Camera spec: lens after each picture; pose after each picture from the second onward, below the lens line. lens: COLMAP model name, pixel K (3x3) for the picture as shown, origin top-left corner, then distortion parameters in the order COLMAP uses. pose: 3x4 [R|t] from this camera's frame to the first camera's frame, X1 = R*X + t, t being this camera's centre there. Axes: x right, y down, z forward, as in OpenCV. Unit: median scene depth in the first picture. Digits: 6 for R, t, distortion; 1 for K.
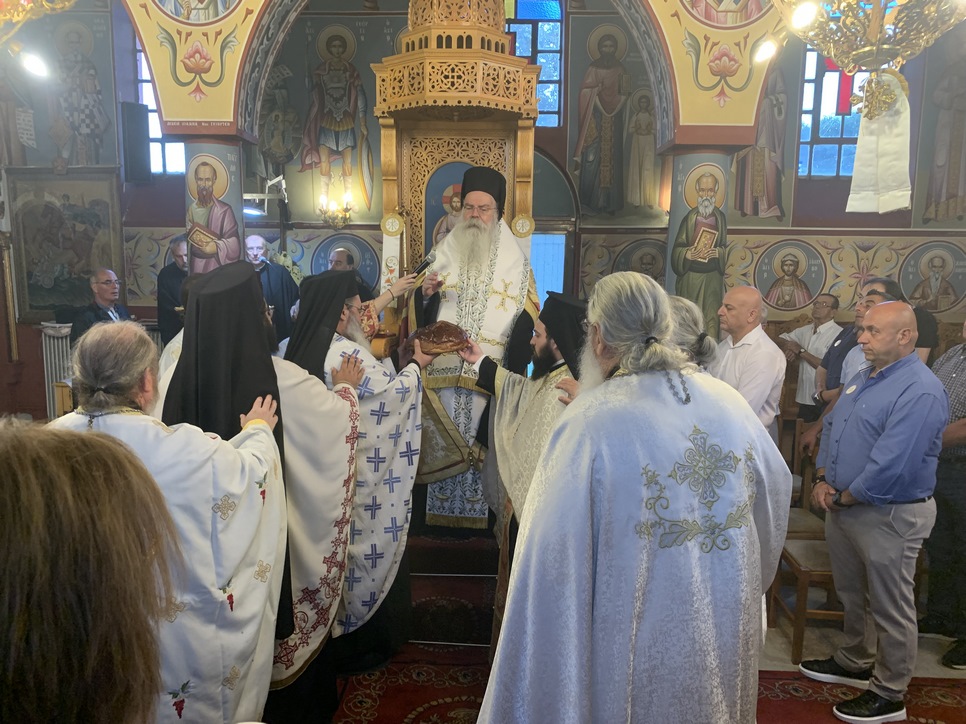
lens RADIAL K [[737.6, 0, 475.3], [0, 737.6, 366.7], [0, 0, 1]] dist [0.024731, -0.027334]
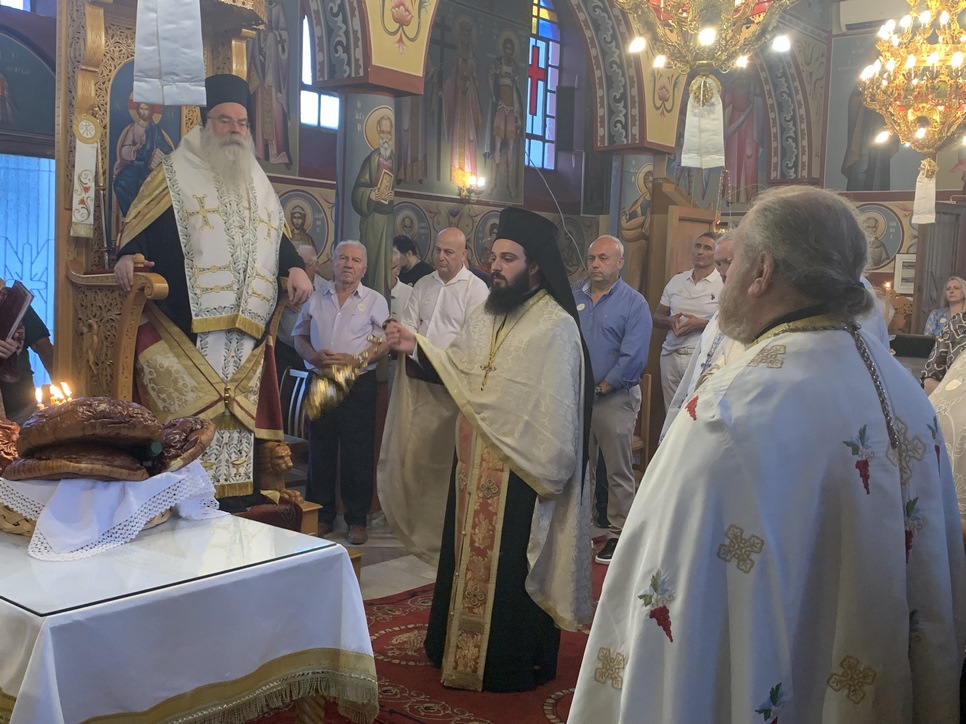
lens RADIAL K [[1052.7, 0, 479.4], [0, 1052.7, 354.6], [0, 0, 1]] dist [0.157163, -0.445486]
pose [[0.620281, -0.053031, 0.782585, -0.741584], [0.075150, 0.997140, 0.008006, 0.061339], [-0.780771, 0.053846, 0.622493, 0.011054]]
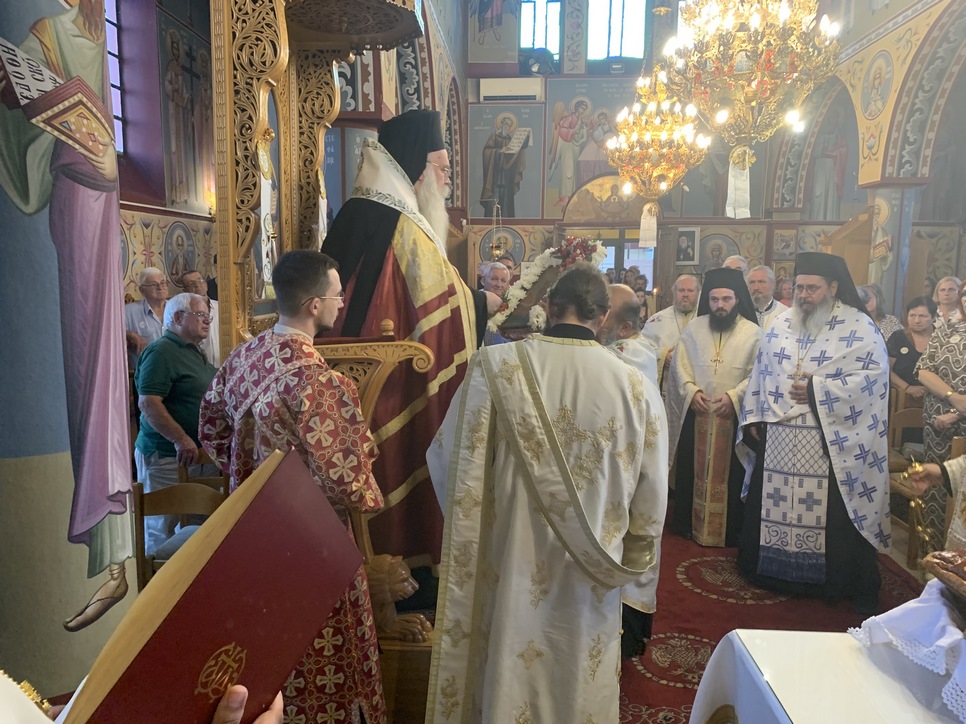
lens RADIAL K [[739.1, 0, 472.5], [0, 739.1, 366.4], [0, 0, 1]] dist [0.018144, -0.015691]
pose [[0.026371, -0.145138, 0.989060, -0.727463], [0.120337, 0.982670, 0.140991, -0.094731], [-0.992383, 0.115302, 0.043379, 0.833518]]
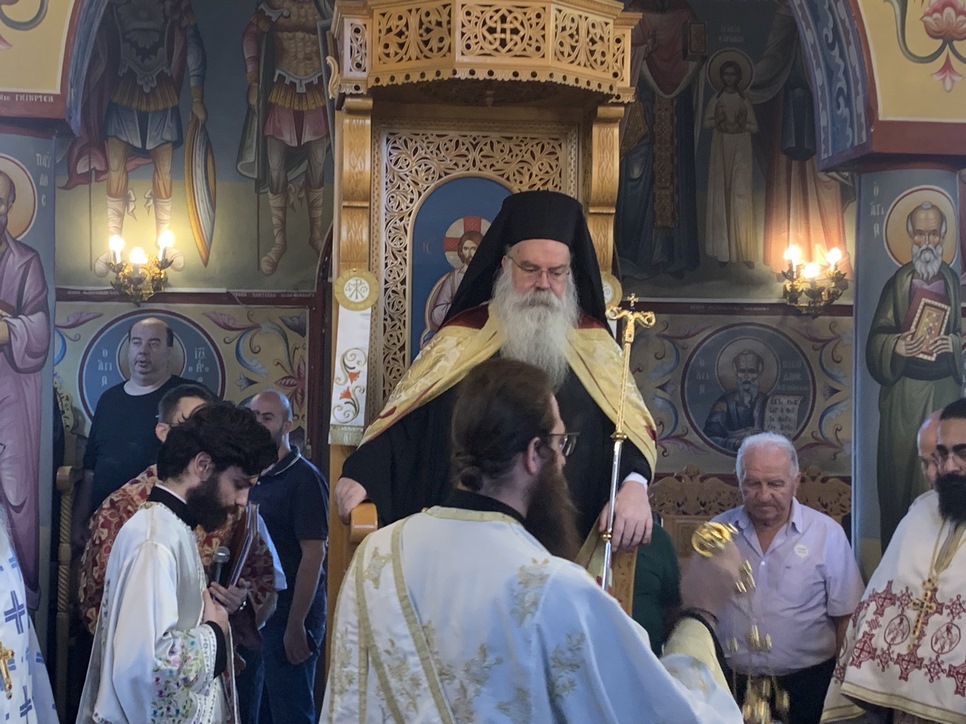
lens RADIAL K [[1603.7, 0, 464.4], [0, 1603.7, 333.4], [0, 0, 1]] dist [0.158547, -0.247857]
pose [[0.988532, 0.002596, 0.150986, -0.211921], [0.023254, 0.985310, -0.169186, 0.034496], [-0.149208, 0.170757, 0.973950, -0.125325]]
